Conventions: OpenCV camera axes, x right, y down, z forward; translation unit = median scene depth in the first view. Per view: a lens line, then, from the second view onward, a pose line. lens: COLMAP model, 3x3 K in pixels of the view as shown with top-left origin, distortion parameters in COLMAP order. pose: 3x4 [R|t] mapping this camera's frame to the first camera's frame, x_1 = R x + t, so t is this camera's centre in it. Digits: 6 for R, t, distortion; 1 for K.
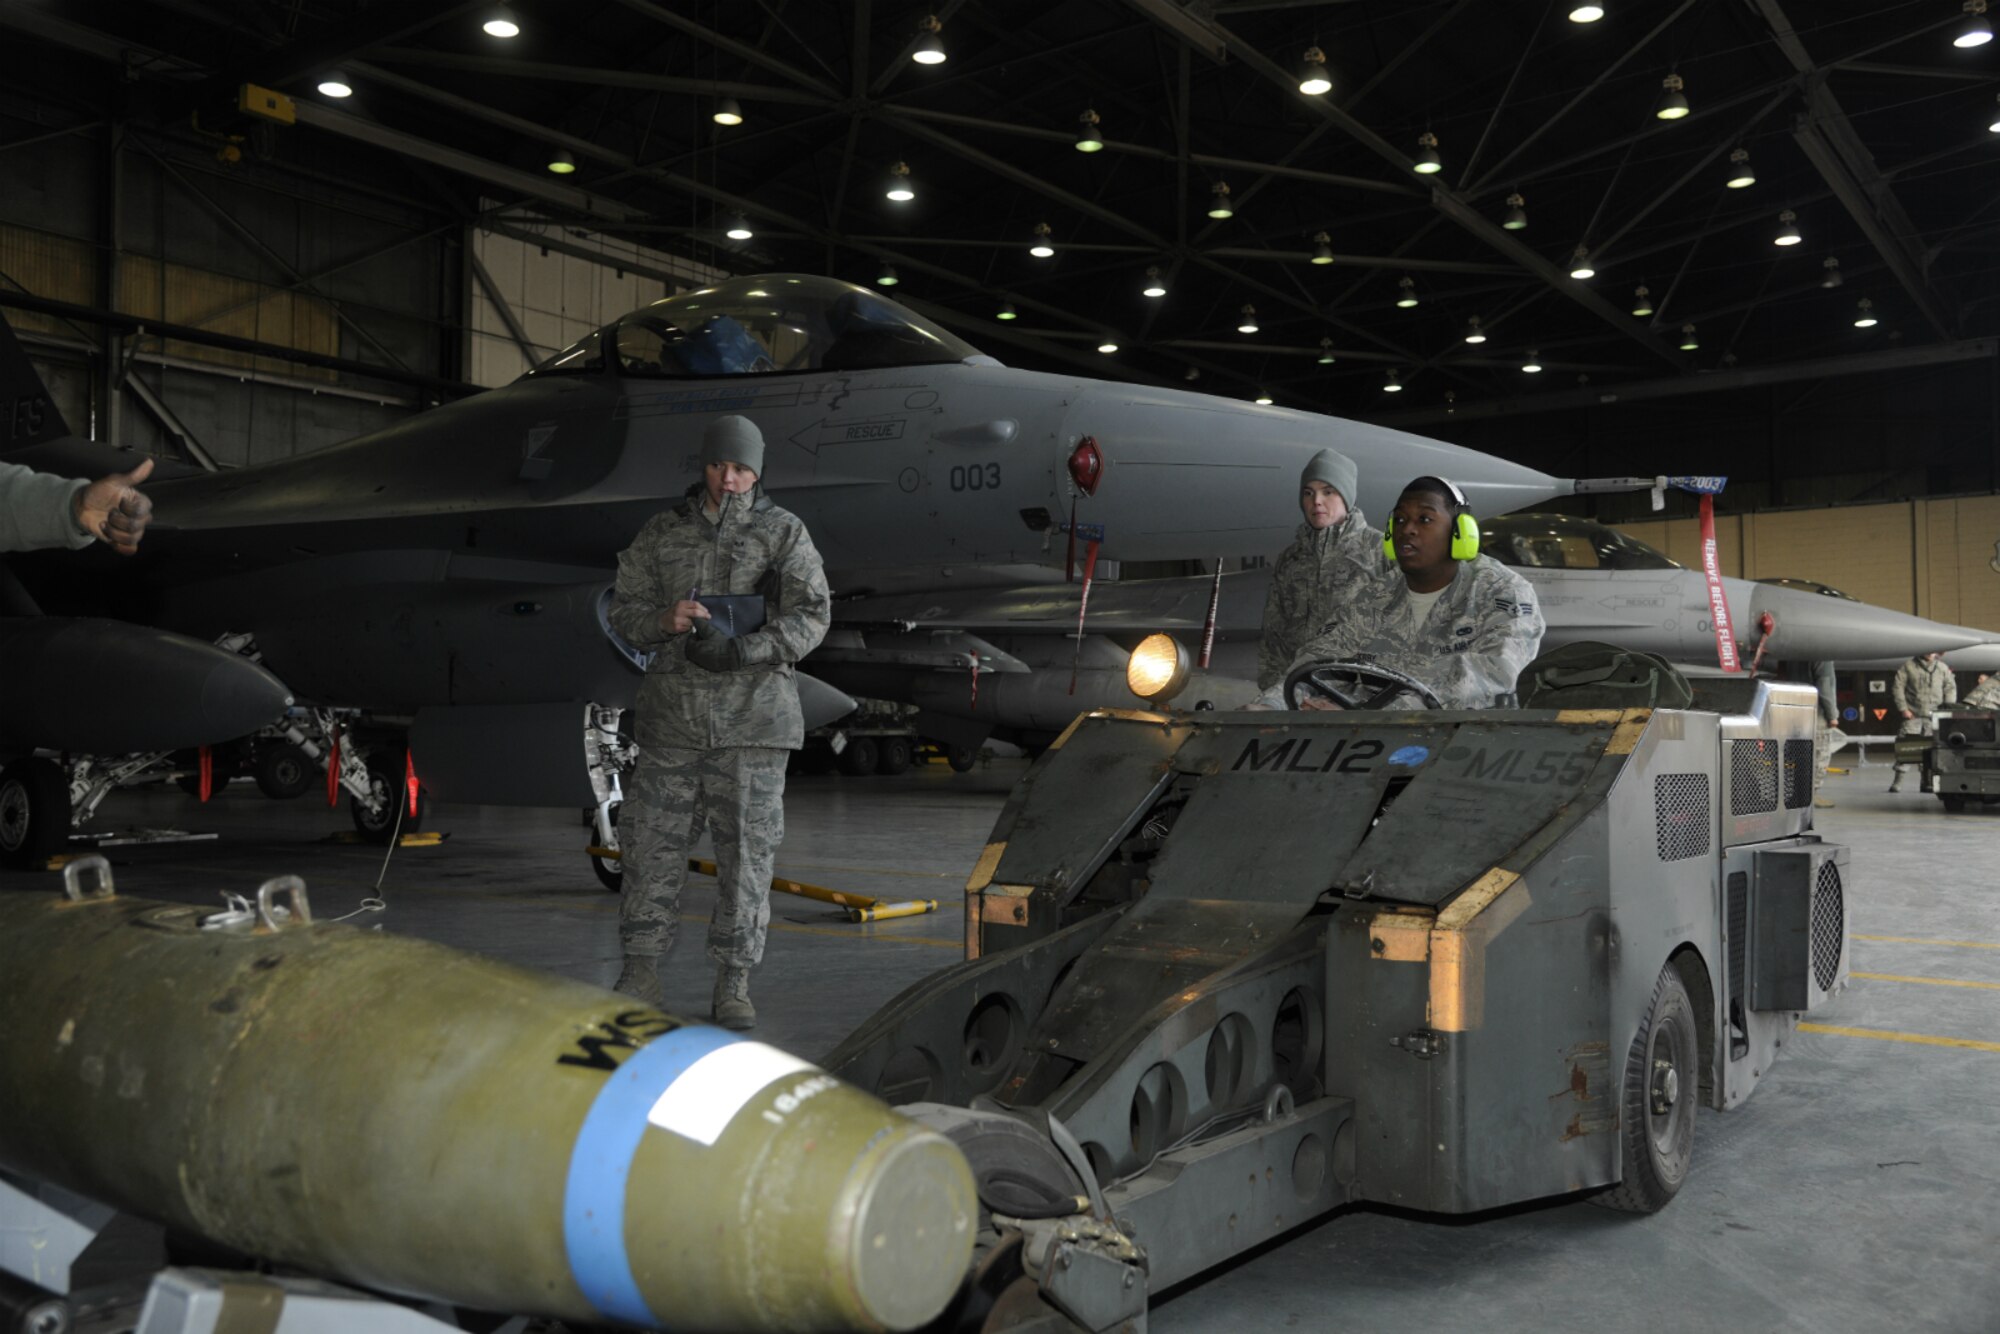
lens RADIAL K [[1671.6, 0, 1000.0], [0, 1671.6, 667.0], [0, 0, 1]] dist [-0.067428, 0.143414]
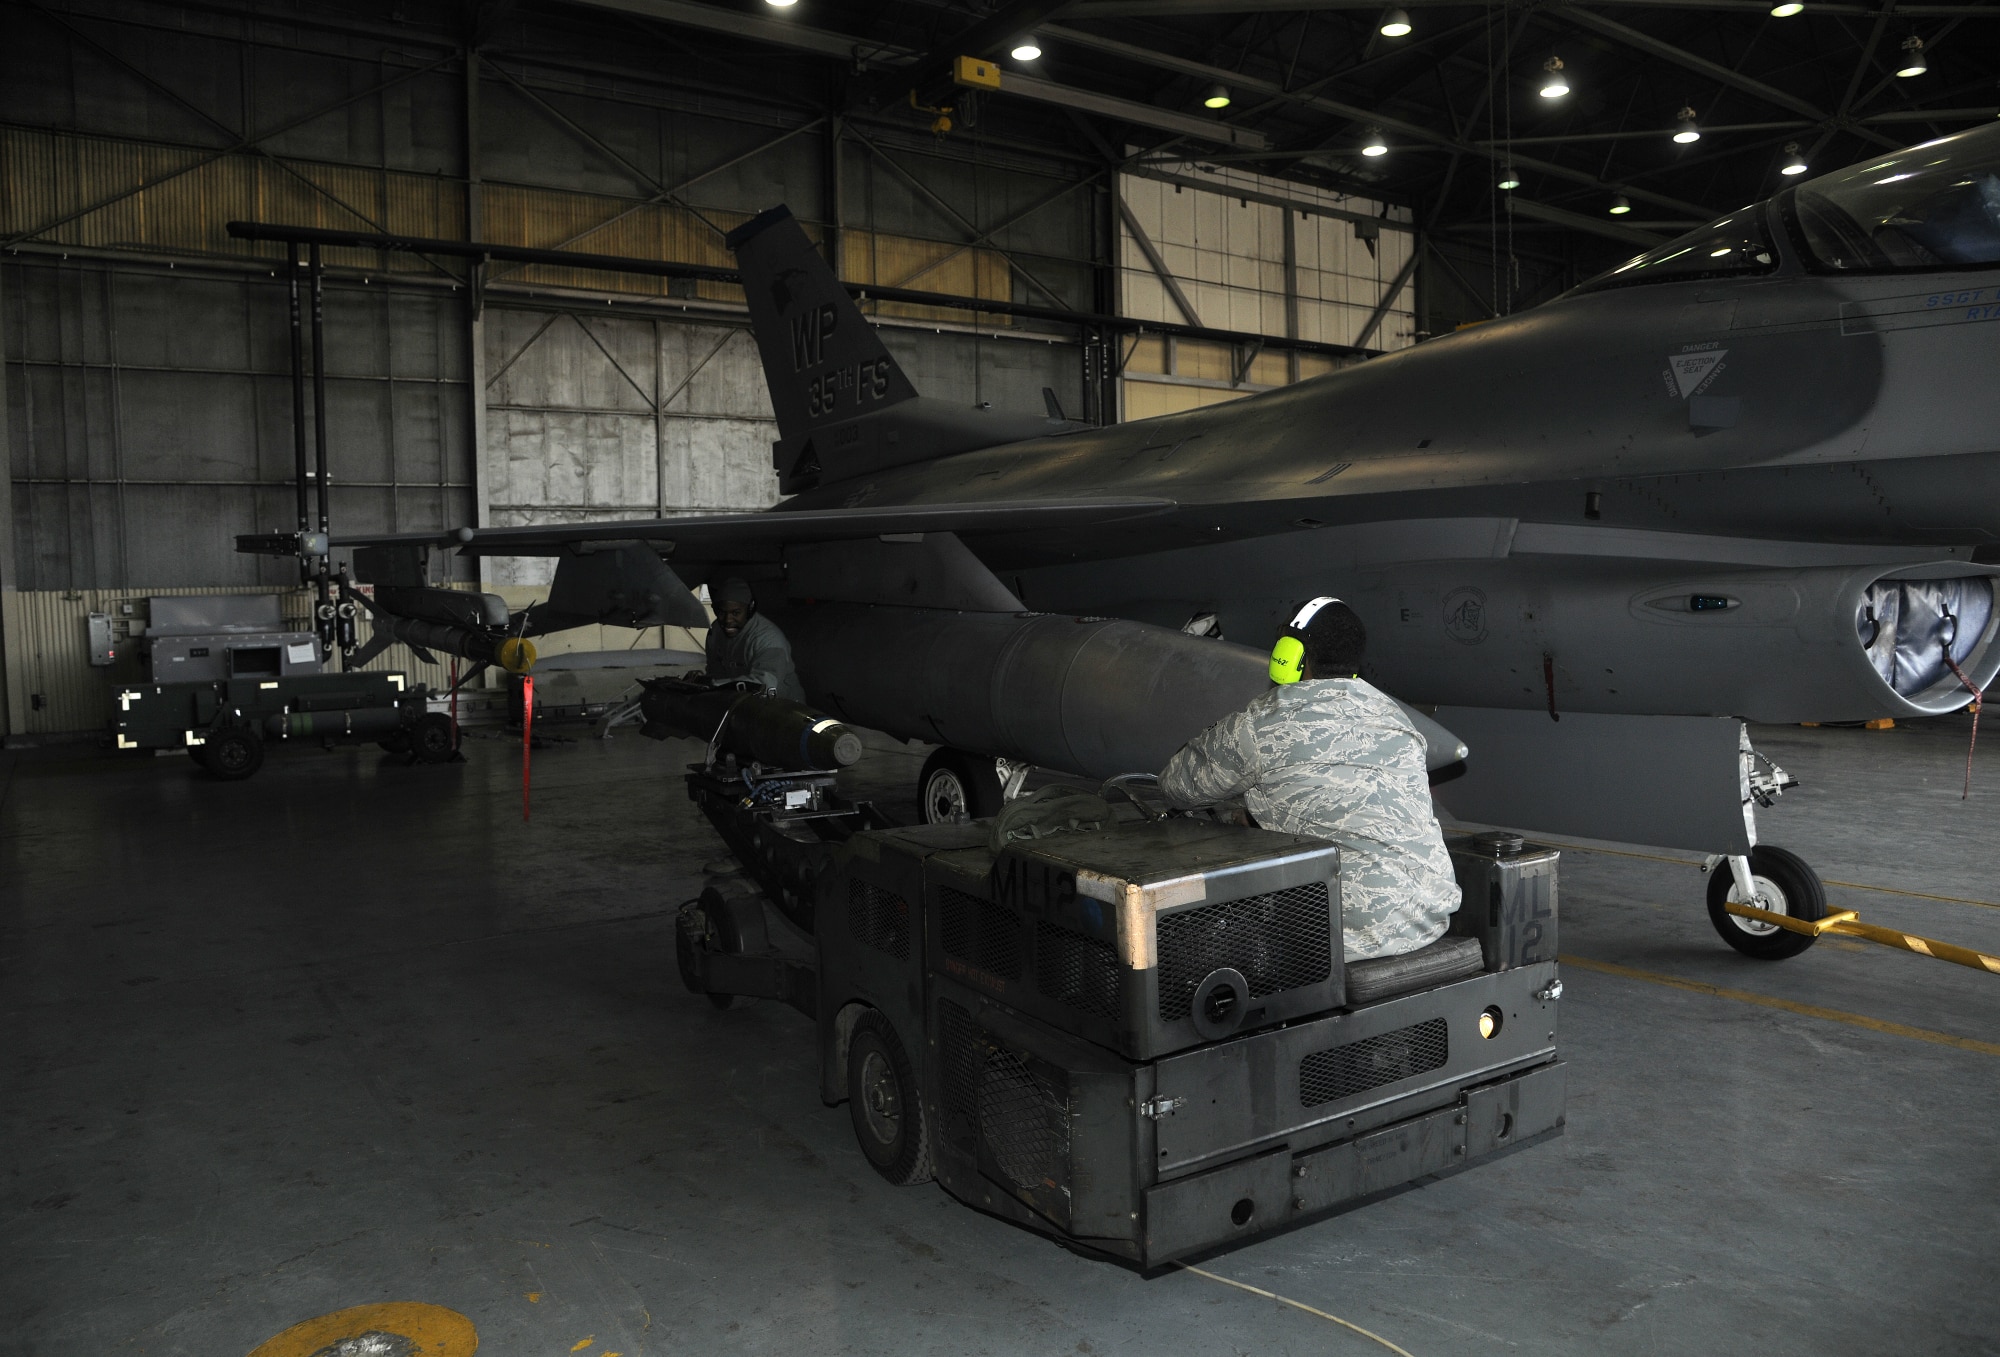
lens RADIAL K [[1460.1, 0, 1000.0], [0, 1460.1, 678.5], [0, 0, 1]] dist [-0.124256, 0.076538]
pose [[0.942177, -0.007828, -0.335024, -0.085567], [0.036522, 0.996171, 0.079434, -0.014664], [0.333120, -0.087077, 0.938855, 0.070030]]
